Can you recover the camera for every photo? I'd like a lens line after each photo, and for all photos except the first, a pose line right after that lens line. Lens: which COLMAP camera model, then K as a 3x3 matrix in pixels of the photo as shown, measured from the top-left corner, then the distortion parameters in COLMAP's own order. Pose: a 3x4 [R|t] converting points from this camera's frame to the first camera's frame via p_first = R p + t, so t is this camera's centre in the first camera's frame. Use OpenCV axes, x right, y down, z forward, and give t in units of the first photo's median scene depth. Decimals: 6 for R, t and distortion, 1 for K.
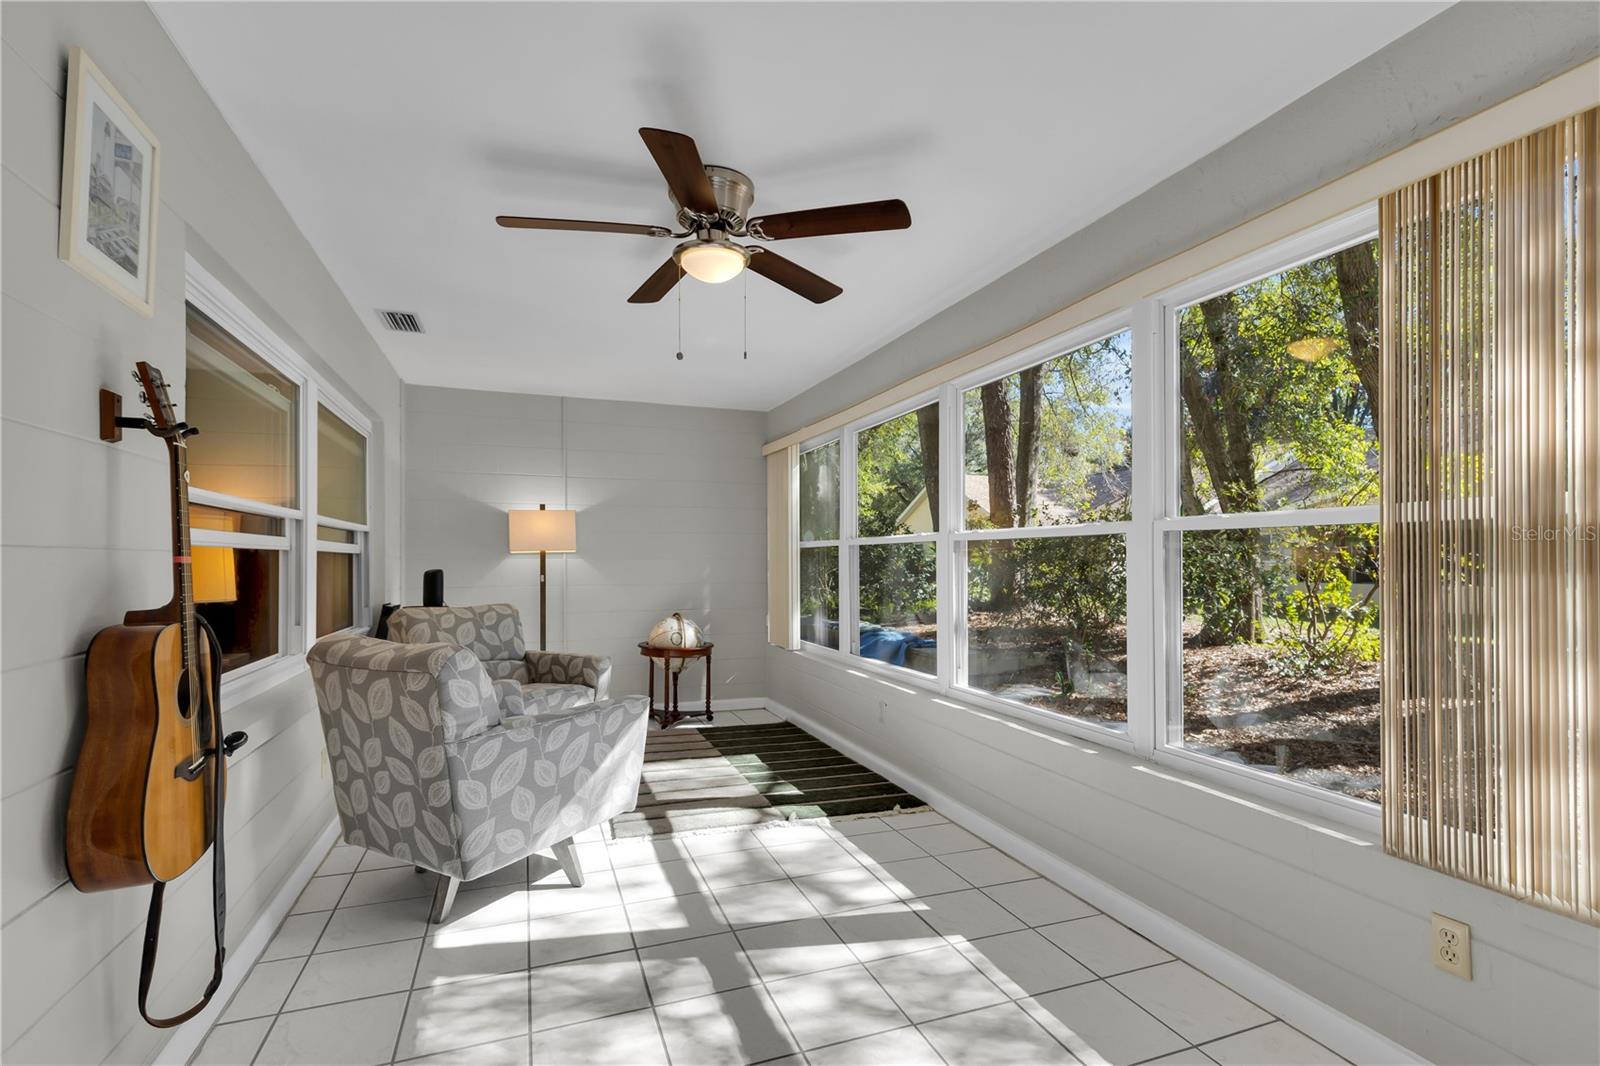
lens RADIAL K [[726.9, 0, 798.9], [0, 726.9, 554.8], [0, 0, 1]] dist [0.001249, 0.000250]
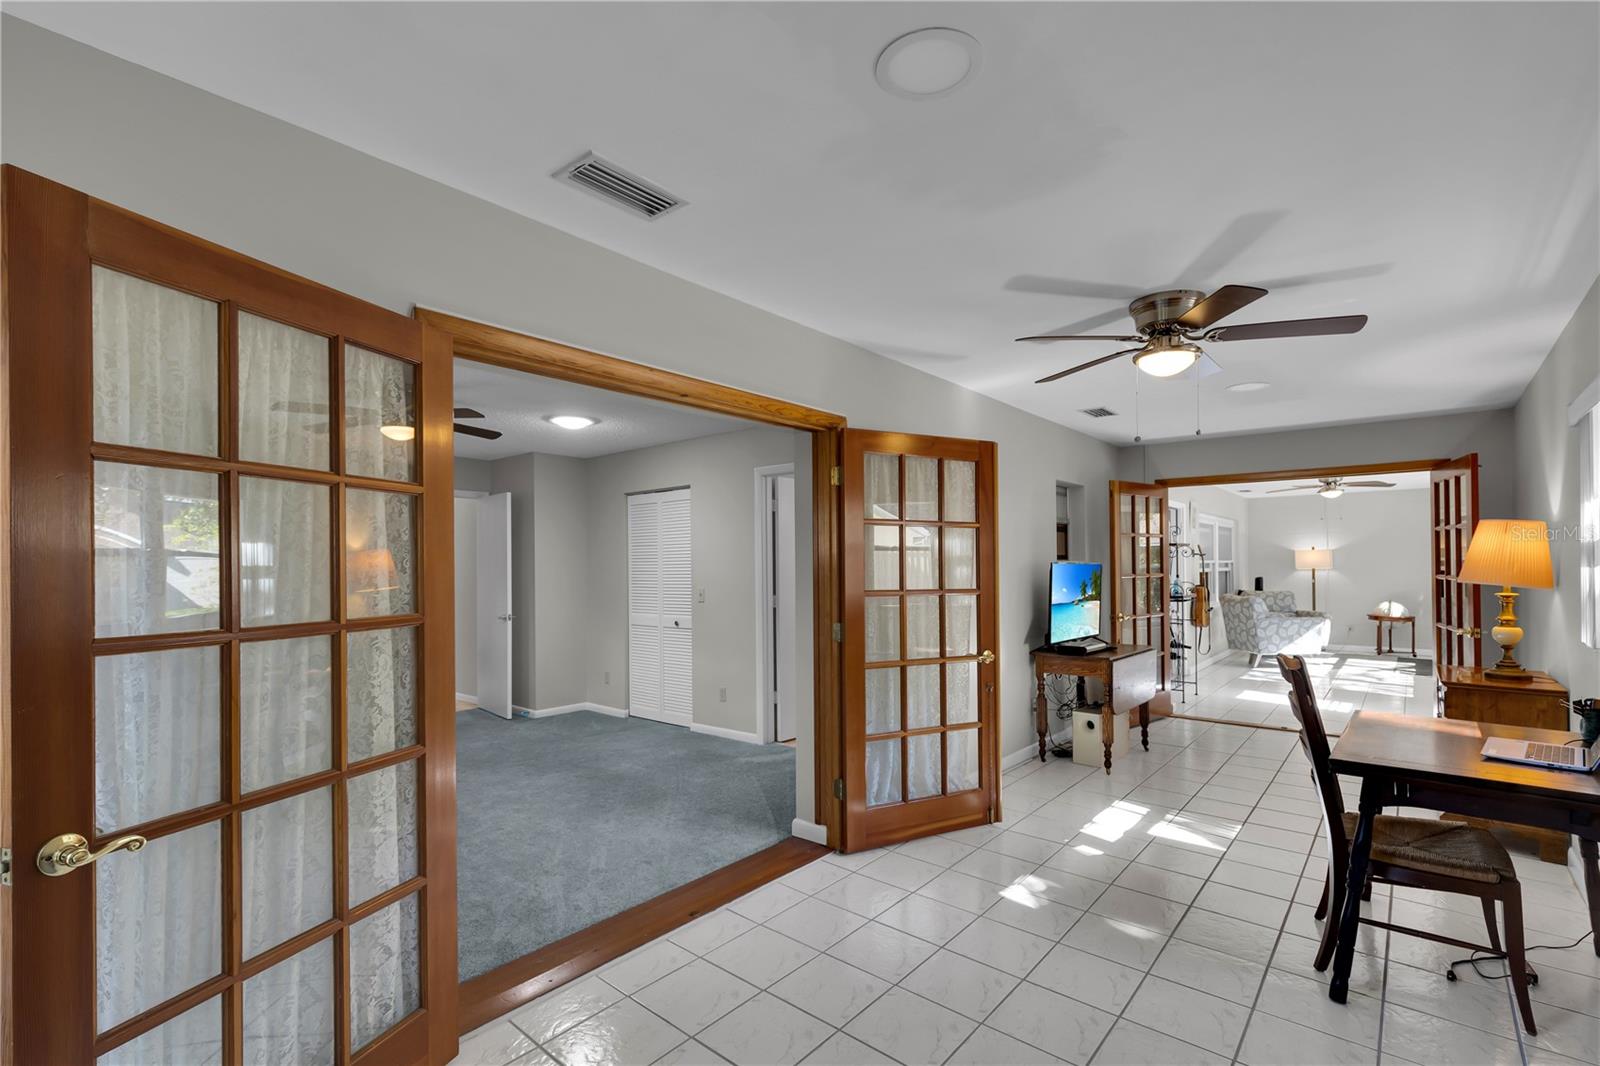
lens RADIAL K [[726.9, 0, 798.9], [0, 726.9, 554.8], [0, 0, 1]] dist [0.001249, 0.000250]
pose [[0.481426, -0.014536, -0.876366, 1.341167], [0.012999, 0.999871, -0.009444, -0.074217], [0.876391, -0.006845, 0.481552, -2.300652]]
